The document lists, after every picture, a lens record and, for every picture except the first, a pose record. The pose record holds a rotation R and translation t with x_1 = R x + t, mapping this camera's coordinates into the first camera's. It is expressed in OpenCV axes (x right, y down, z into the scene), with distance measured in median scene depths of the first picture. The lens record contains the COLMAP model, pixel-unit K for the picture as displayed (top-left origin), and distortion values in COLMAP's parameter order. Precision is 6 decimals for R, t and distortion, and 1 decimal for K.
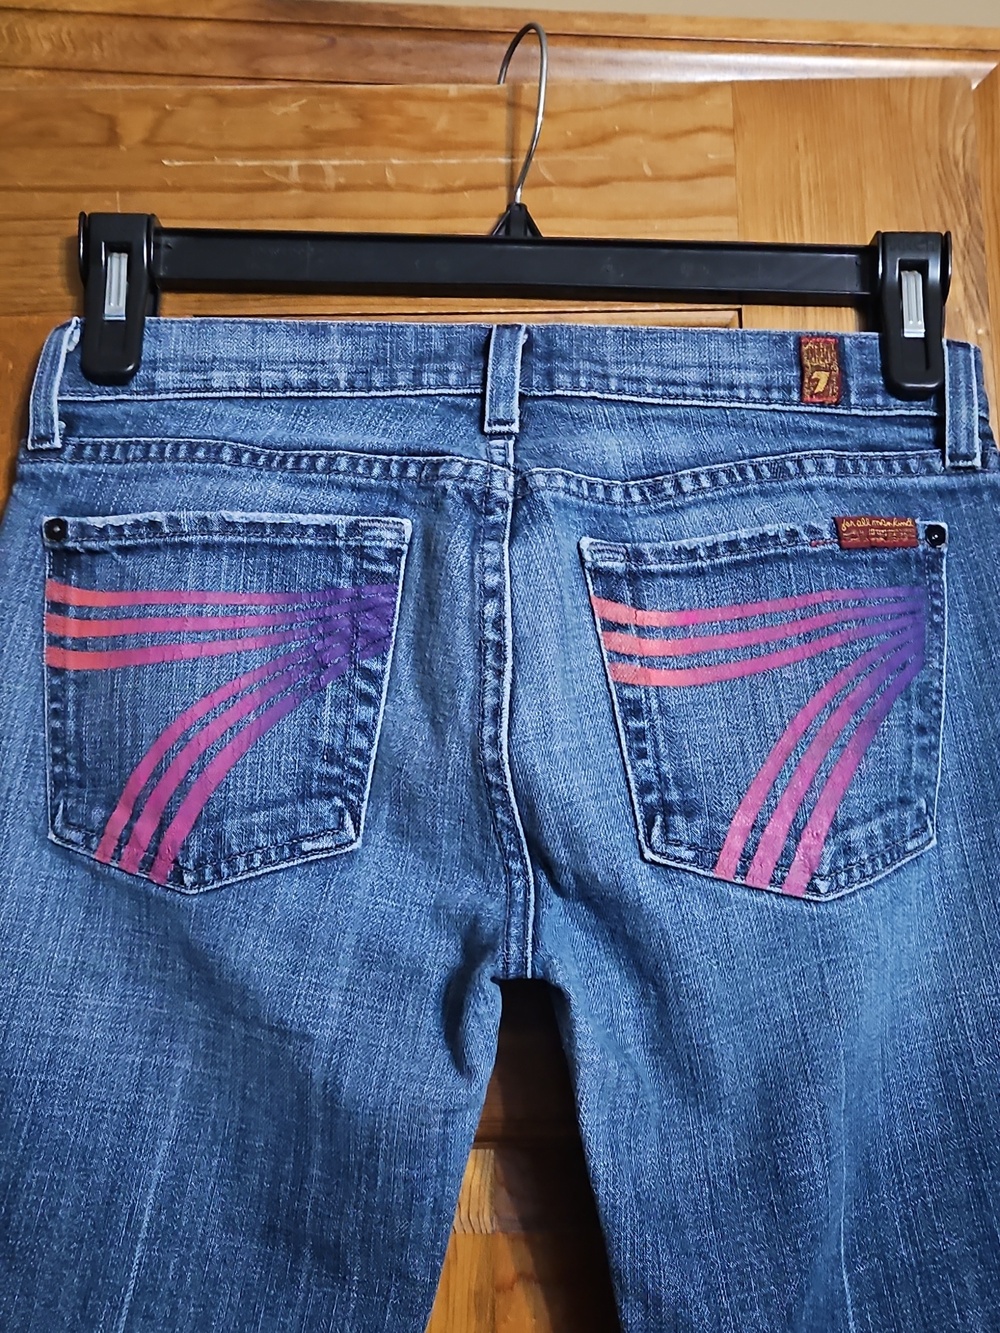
lens RADIAL K [[1582.5, 0, 556.8], [0, 1582.5, 666.8], [0, 0, 1]] dist [0.009837, 0.044763]
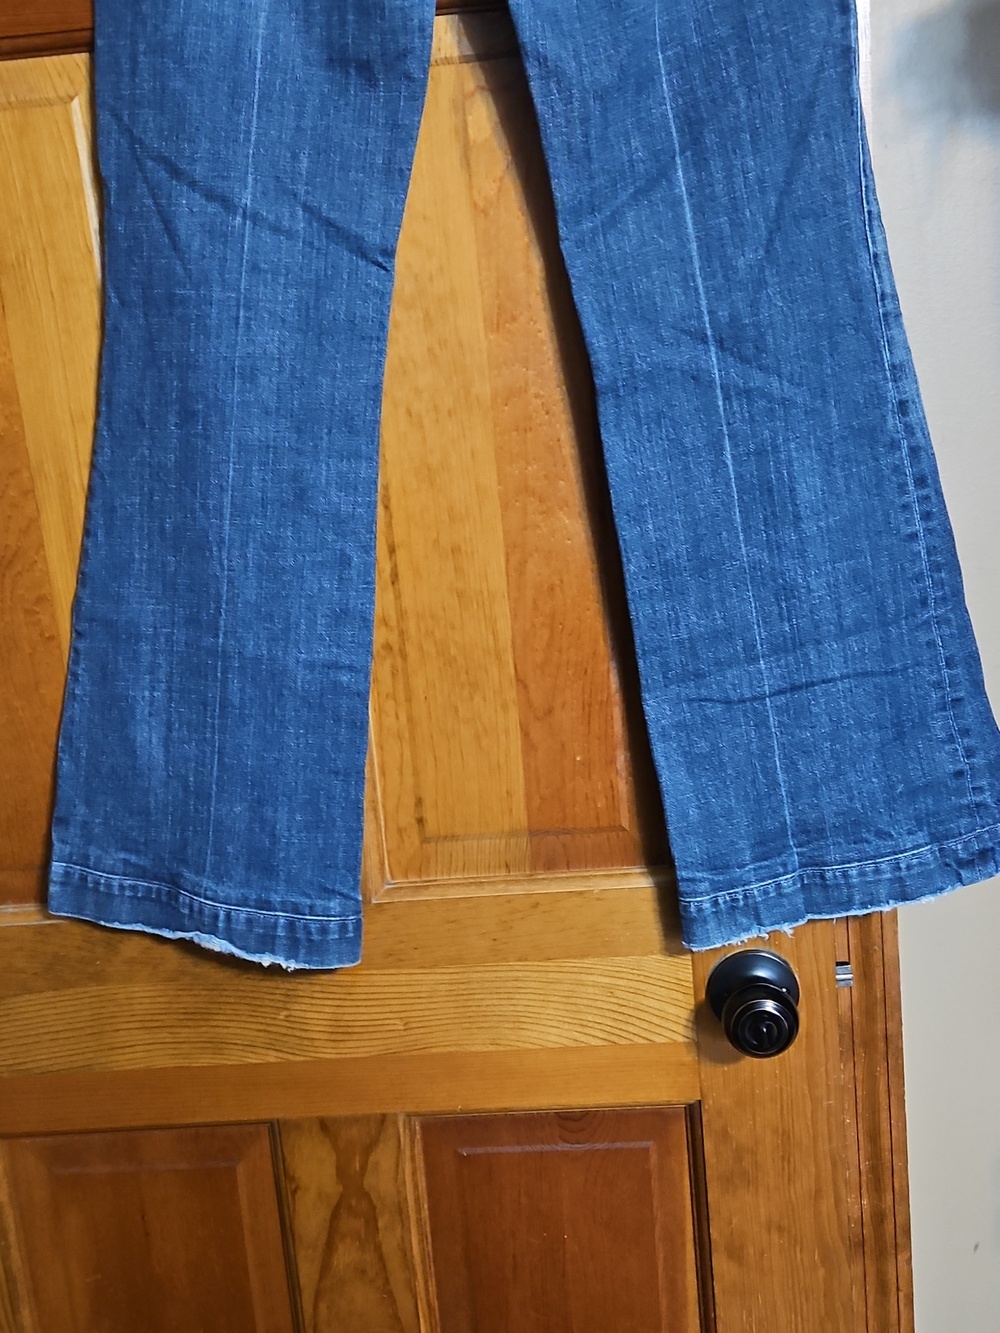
lens RADIAL K [[1486.8, 0, 517.3], [0, 1486.8, 671.5], [0, 0, 1]] dist [0.087517, -0.125302]
pose [[0.995491, -0.044797, -0.083615, 0.126873], [0.076460, 0.900642, 0.427783, 0.261404], [0.056144, -0.432247, 0.900006, -0.736170]]
